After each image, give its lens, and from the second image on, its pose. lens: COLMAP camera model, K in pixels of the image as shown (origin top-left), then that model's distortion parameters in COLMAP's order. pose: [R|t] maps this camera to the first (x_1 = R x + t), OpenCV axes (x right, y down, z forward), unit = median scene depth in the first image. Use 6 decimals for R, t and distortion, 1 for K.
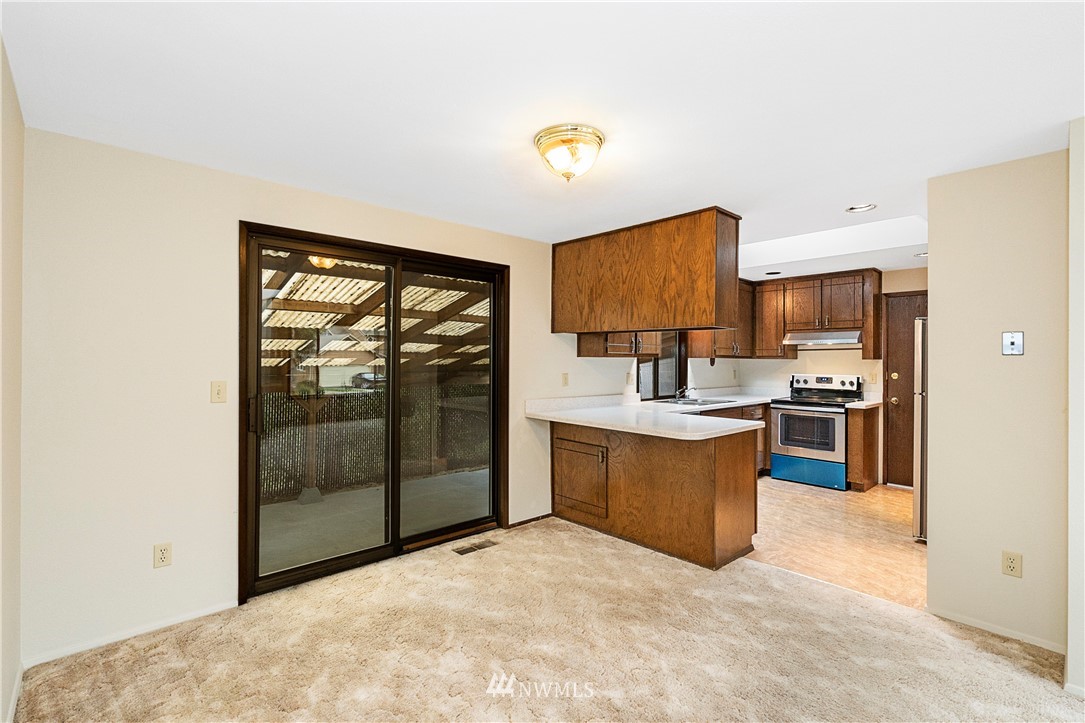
lens RADIAL K [[499.1, 0, 542.8], [0, 499.1, 354.5], [0, 0, 1]] dist [0.003484, 0.002082]
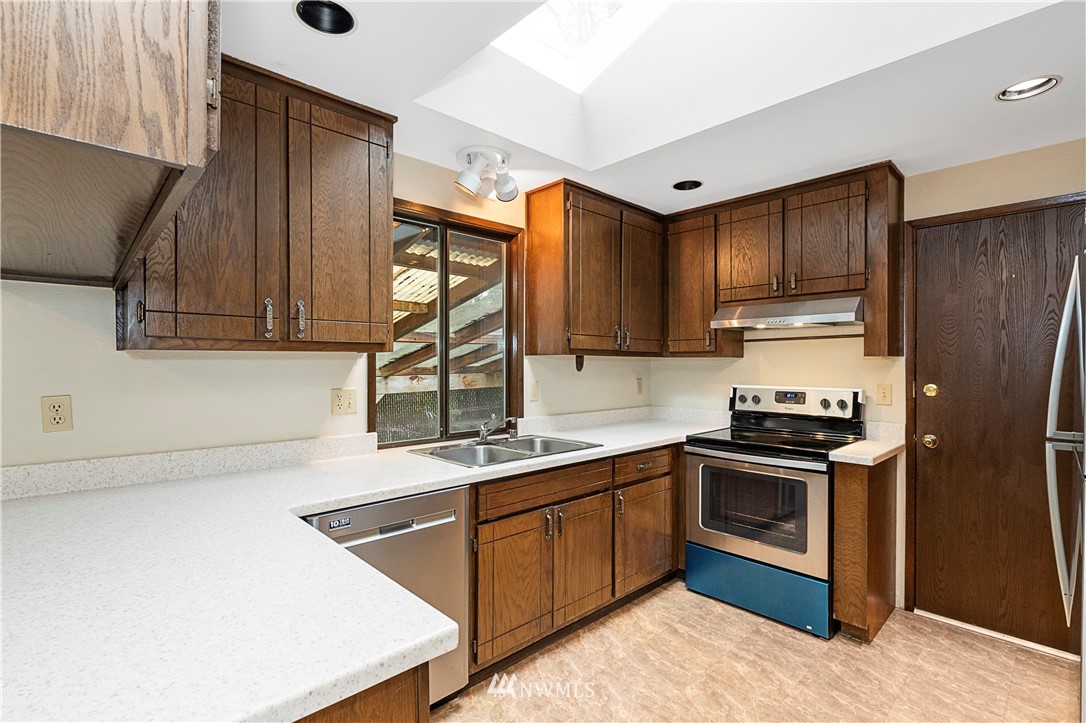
lens RADIAL K [[501.4, 0, 545.2], [0, 501.4, 360.5], [0, 0, 1]] dist [0.002320, 0.001018]
pose [[0.999877, -0.003085, 0.015359, 0.312003], [0.002981, 0.999972, 0.006830, 0.009120], [-0.015380, -0.006784, 0.999859, 0.501770]]
